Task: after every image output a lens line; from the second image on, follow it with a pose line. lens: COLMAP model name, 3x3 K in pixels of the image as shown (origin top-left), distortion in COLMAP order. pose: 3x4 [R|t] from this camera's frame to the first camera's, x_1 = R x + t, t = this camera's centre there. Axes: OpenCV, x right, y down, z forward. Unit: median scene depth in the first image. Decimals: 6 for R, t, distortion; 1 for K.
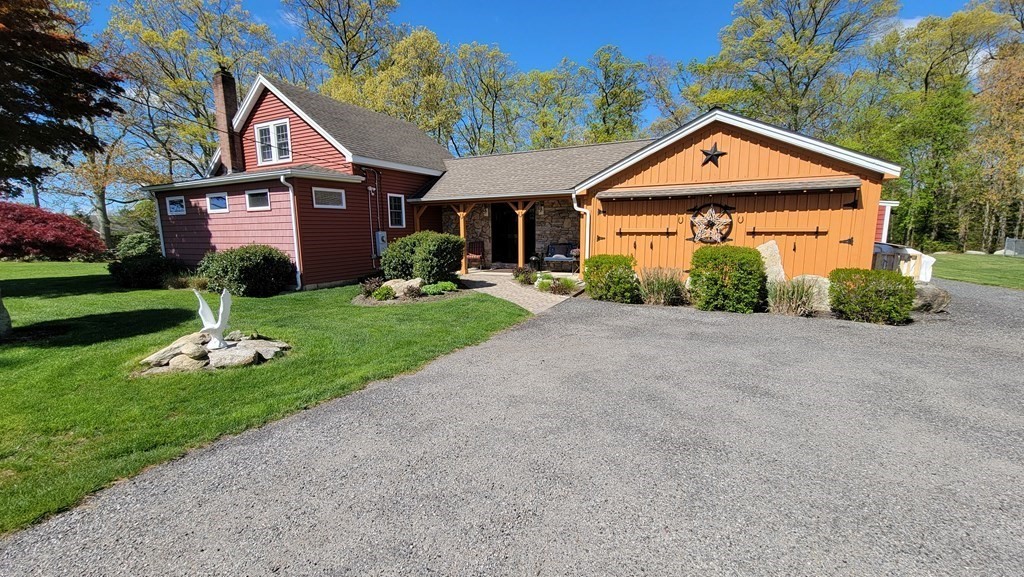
lens RADIAL K [[416.3, 0, 512.0], [0, 416.3, 288.5], [0, 0, 1]] dist [-0.001980, -0.000113]
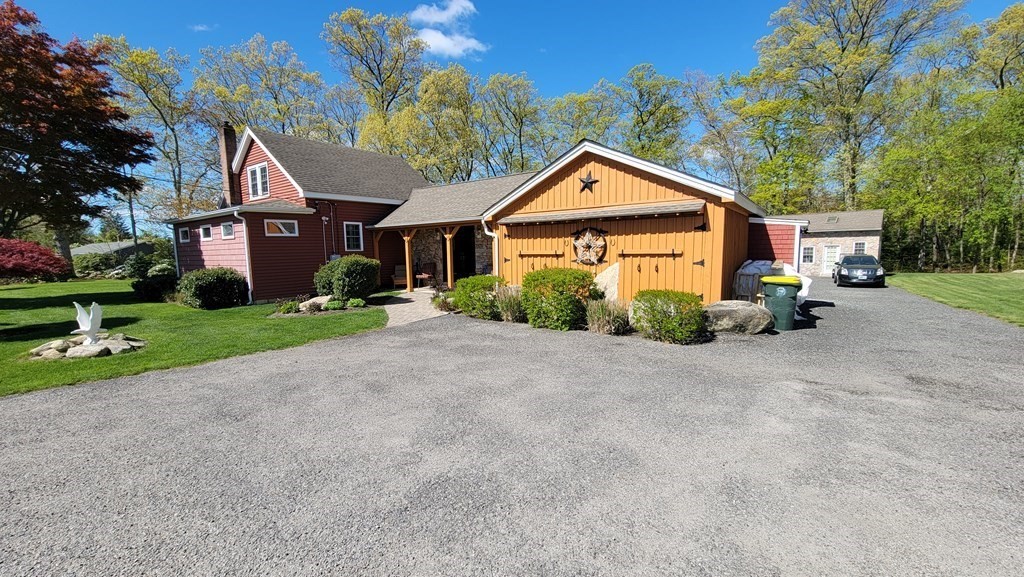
lens RADIAL K [[416.3, 0, 512.0], [0, 416.3, 288.5], [0, 0, 1]] dist [-0.001980, -0.000113]
pose [[0.987101, 0.005857, -0.159991, 0.408626], [-0.012729, 0.999038, -0.041964, -0.001569], [0.159592, 0.043460, 0.986226, -0.063963]]
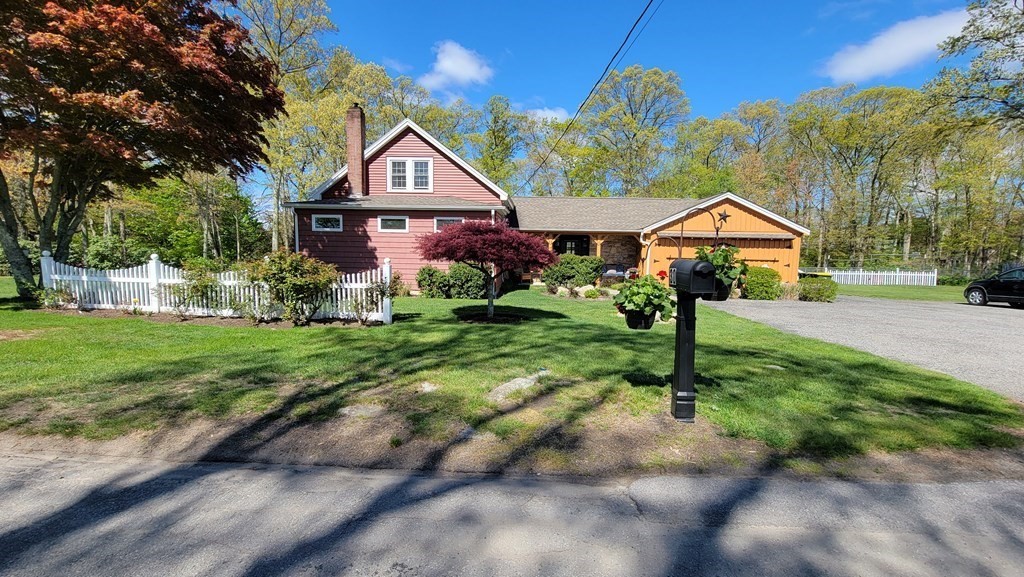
lens RADIAL K [[416.3, 0, 512.0], [0, 416.3, 288.5], [0, 0, 1]] dist [-0.001980, -0.000113]
pose [[0.915318, -0.004416, 0.402707, -0.941514], [0.026325, 0.998457, -0.048885, 0.046298], [-0.401870, 0.055347, 0.914023, -0.217844]]
